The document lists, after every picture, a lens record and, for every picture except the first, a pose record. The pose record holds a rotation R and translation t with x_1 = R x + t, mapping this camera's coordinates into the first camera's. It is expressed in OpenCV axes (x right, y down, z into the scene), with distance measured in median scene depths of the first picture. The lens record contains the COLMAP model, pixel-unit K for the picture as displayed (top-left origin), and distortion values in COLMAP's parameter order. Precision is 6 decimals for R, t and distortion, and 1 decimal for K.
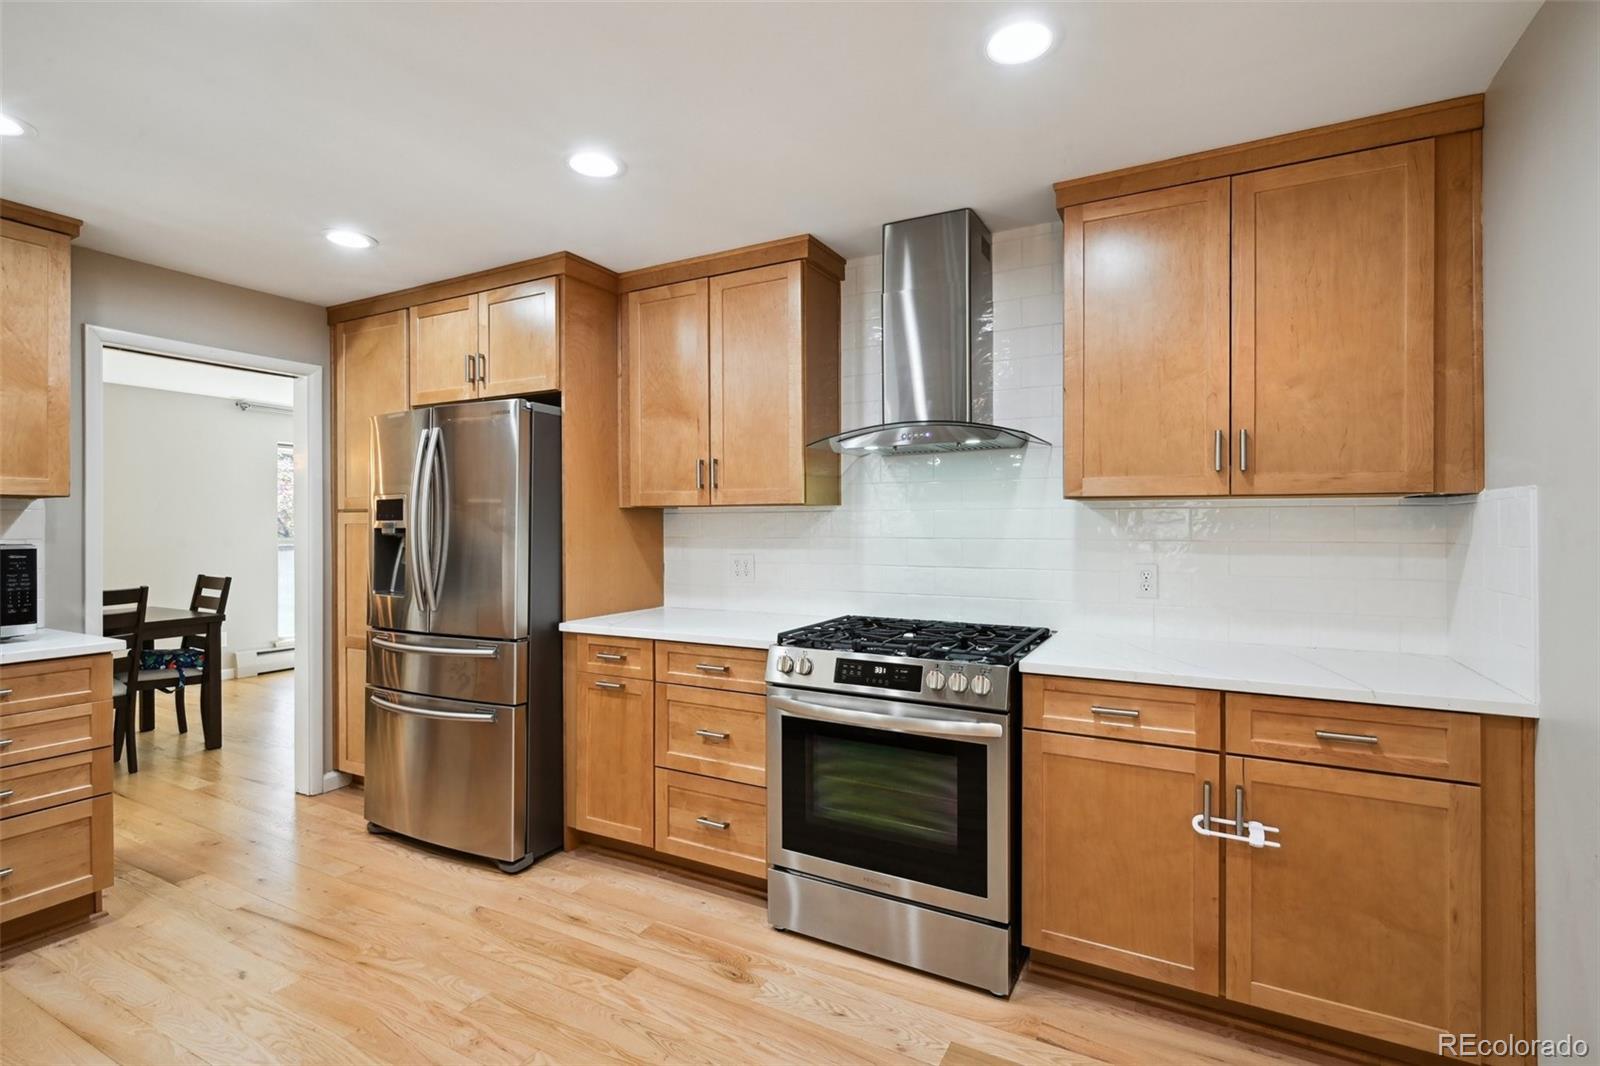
lens RADIAL K [[747.8, 0, 804.9], [0, 747.8, 527.4], [0, 0, 1]] dist [0.000199, -0.000244]
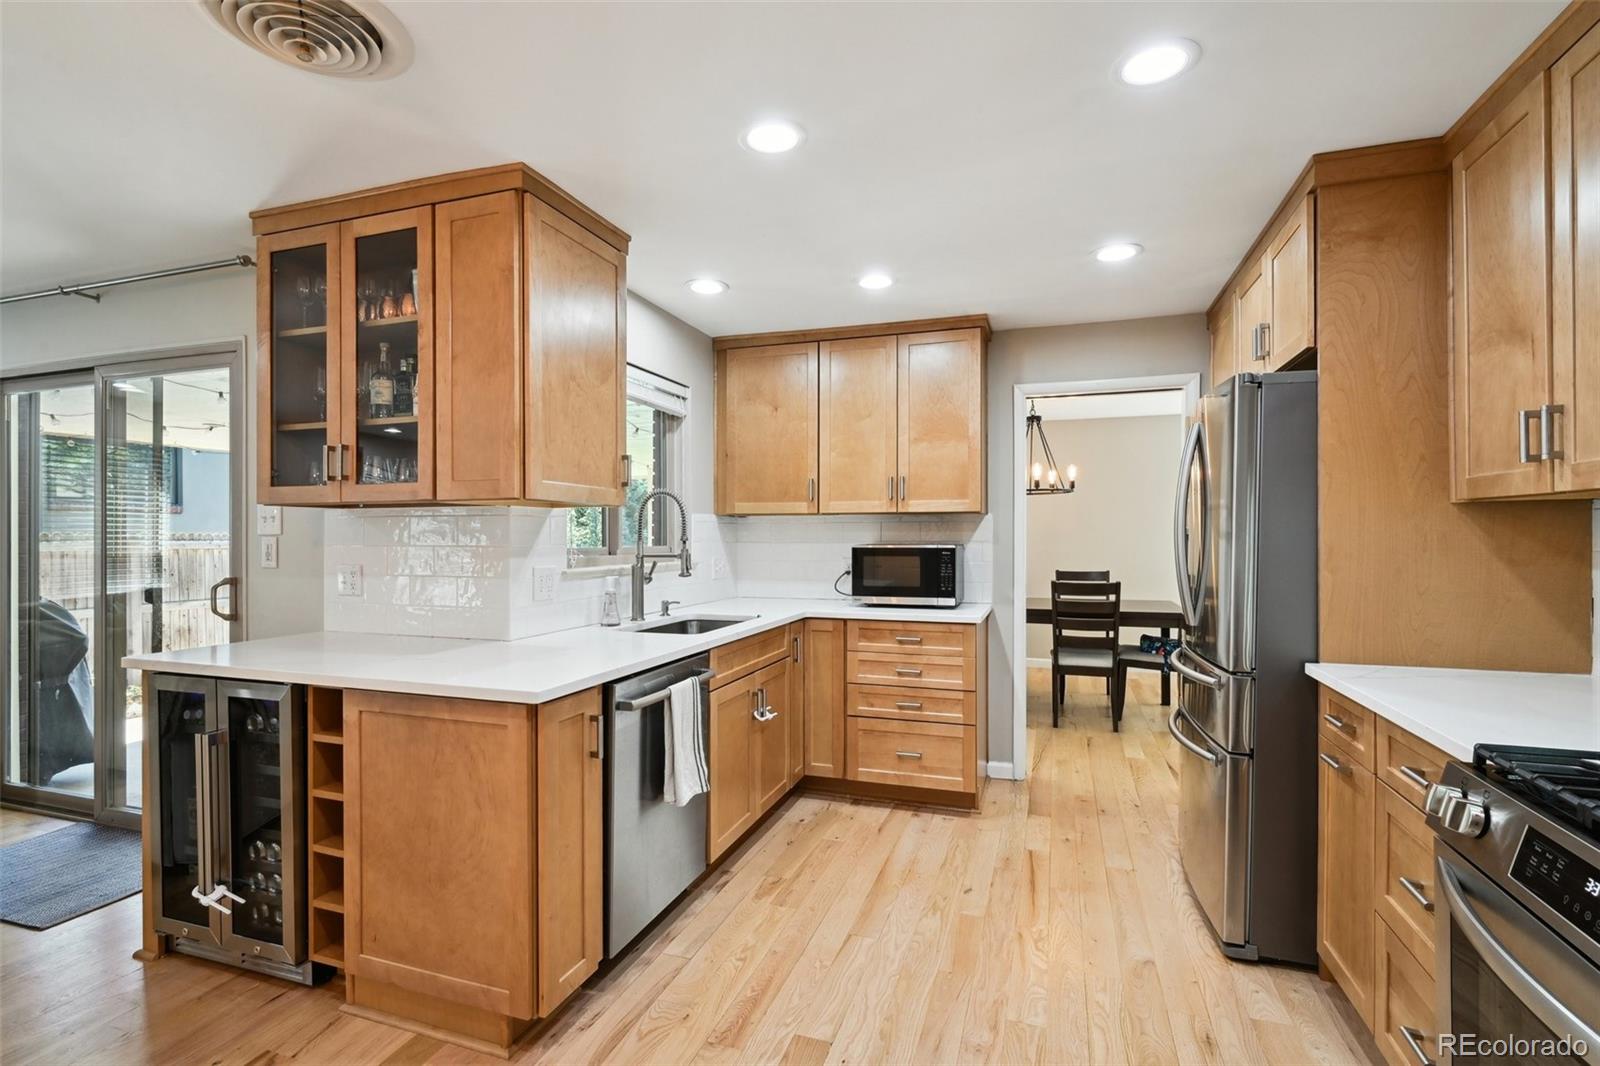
lens RADIAL K [[747.8, 0, 801.2], [0, 747.8, 540.0], [0, 0, 1]] dist [0.000199, -0.000244]
pose [[0.159331, 0.008654, -0.987187, 0.339561], [-0.000562, 0.999962, 0.008675, -0.000015], [0.987225, -0.000828, 0.159330, 0.410739]]
